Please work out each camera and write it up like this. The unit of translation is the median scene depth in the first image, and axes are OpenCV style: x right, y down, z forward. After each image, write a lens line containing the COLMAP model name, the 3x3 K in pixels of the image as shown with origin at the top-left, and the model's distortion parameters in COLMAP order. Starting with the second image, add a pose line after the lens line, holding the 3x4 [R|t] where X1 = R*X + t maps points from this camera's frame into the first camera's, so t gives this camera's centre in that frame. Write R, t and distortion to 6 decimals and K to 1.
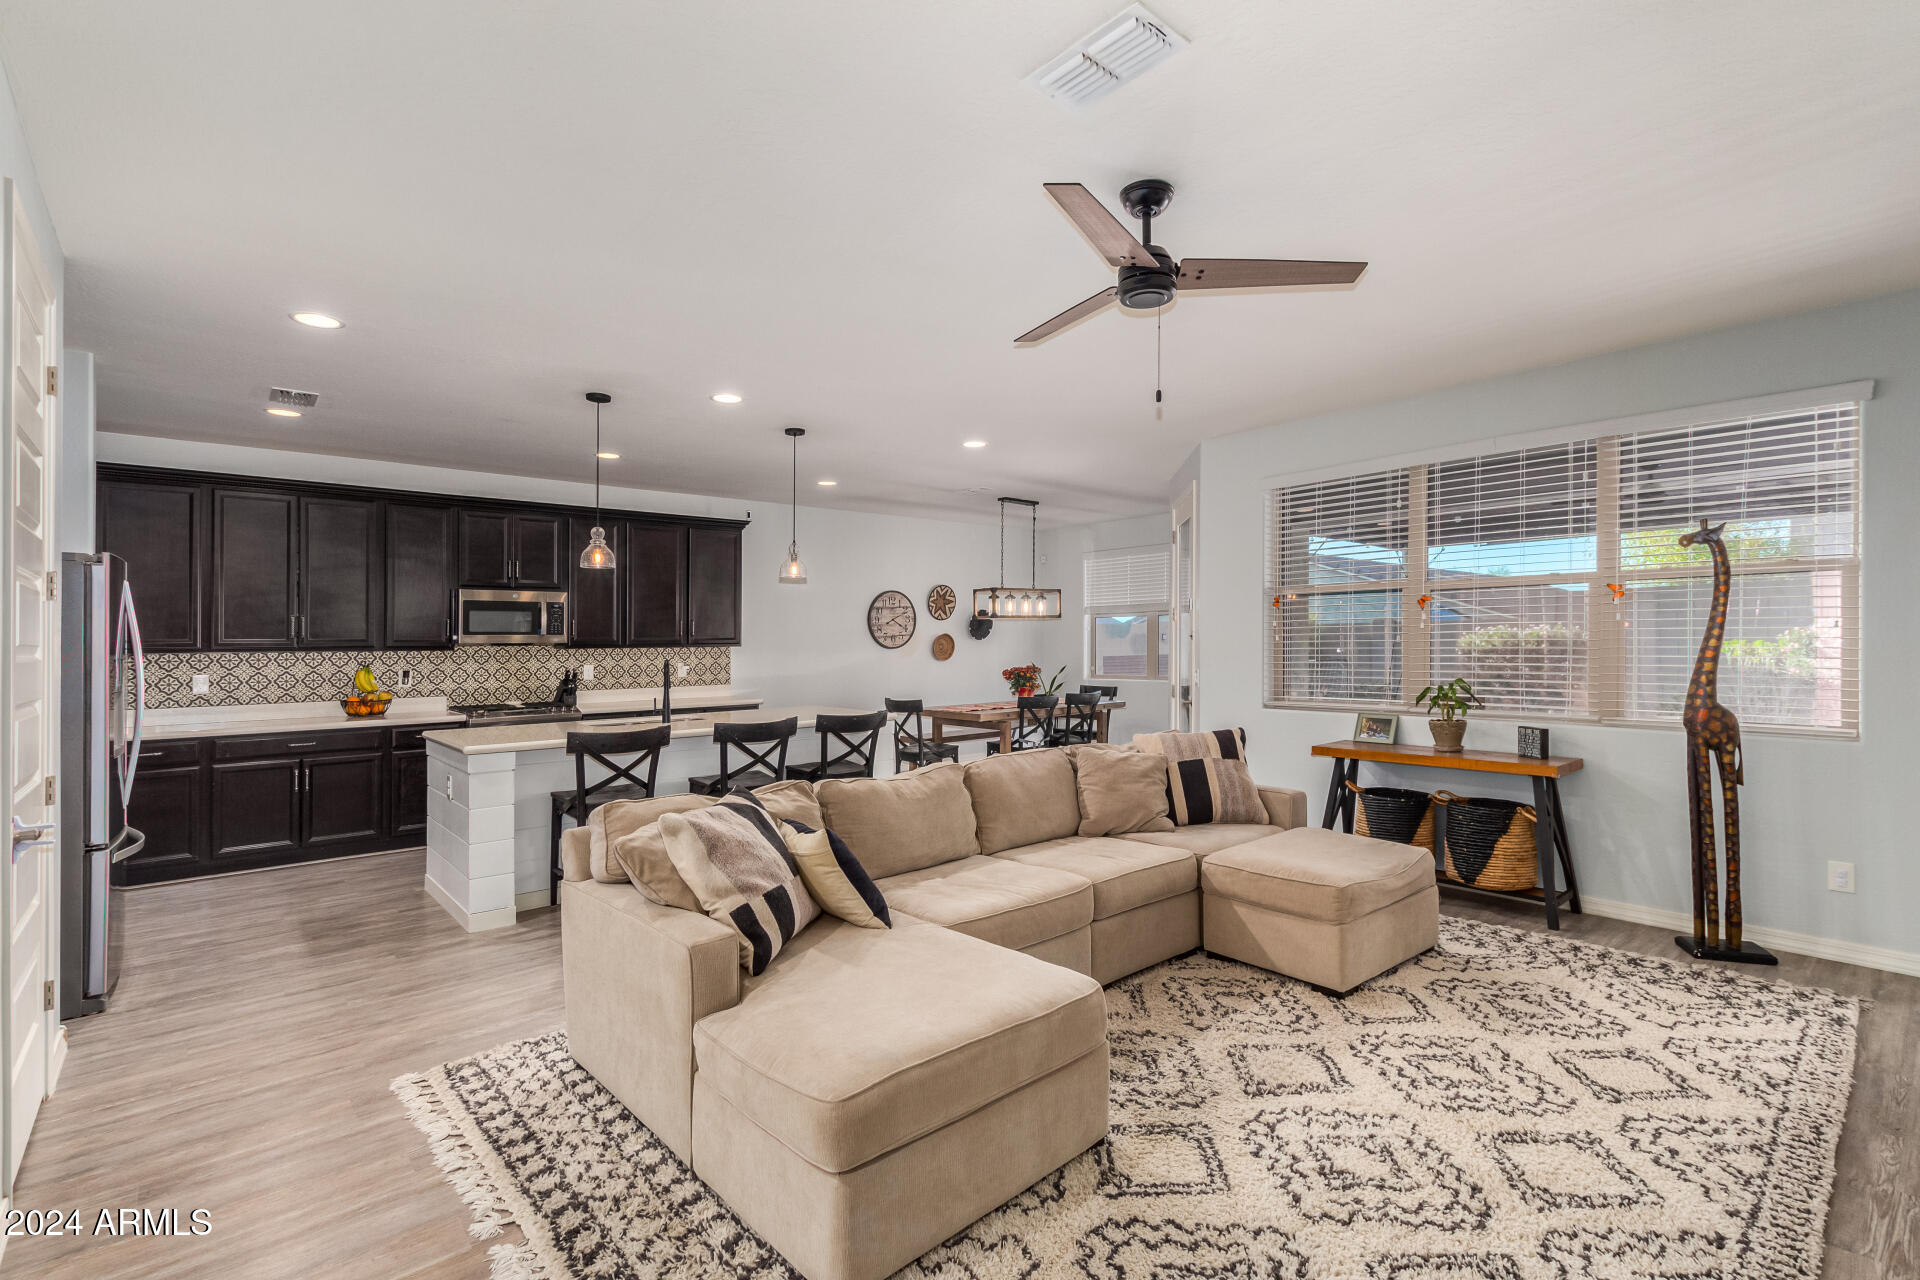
lens RADIAL K [[883.1, 0, 971.4], [0, 883.1, 655.2], [0, 0, 1]] dist [0.003455, -0.003139]
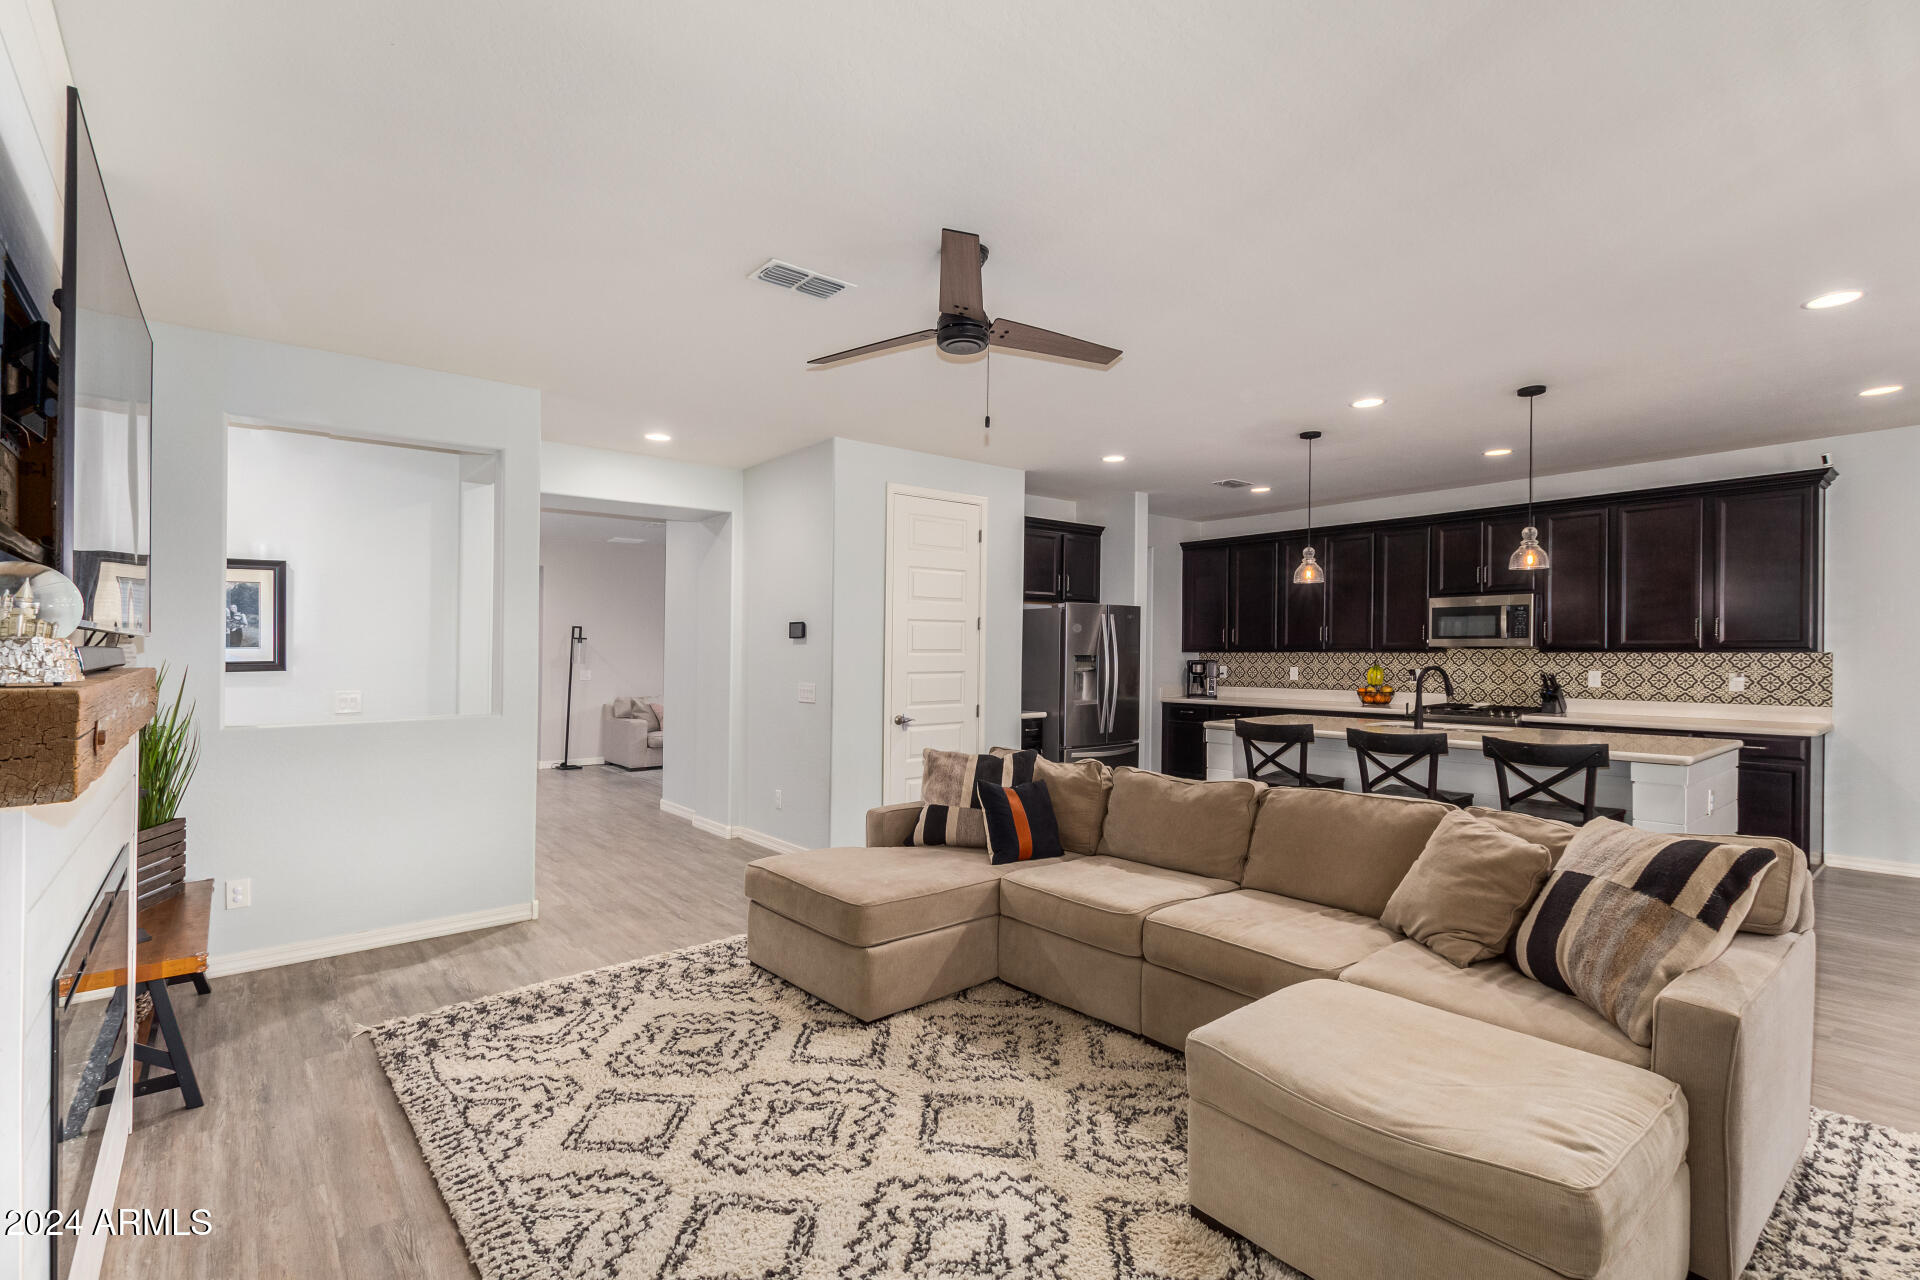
lens RADIAL K [[883.1, 0, 962.5], [0, 883.1, 646.3], [0, 0, 1]] dist [0.003455, -0.003139]
pose [[-0.034000, 0.005814, -0.999405, 0.556366], [-0.012236, 0.999906, 0.006234, -0.013164], [0.999347, 0.012440, -0.033926, 0.444713]]
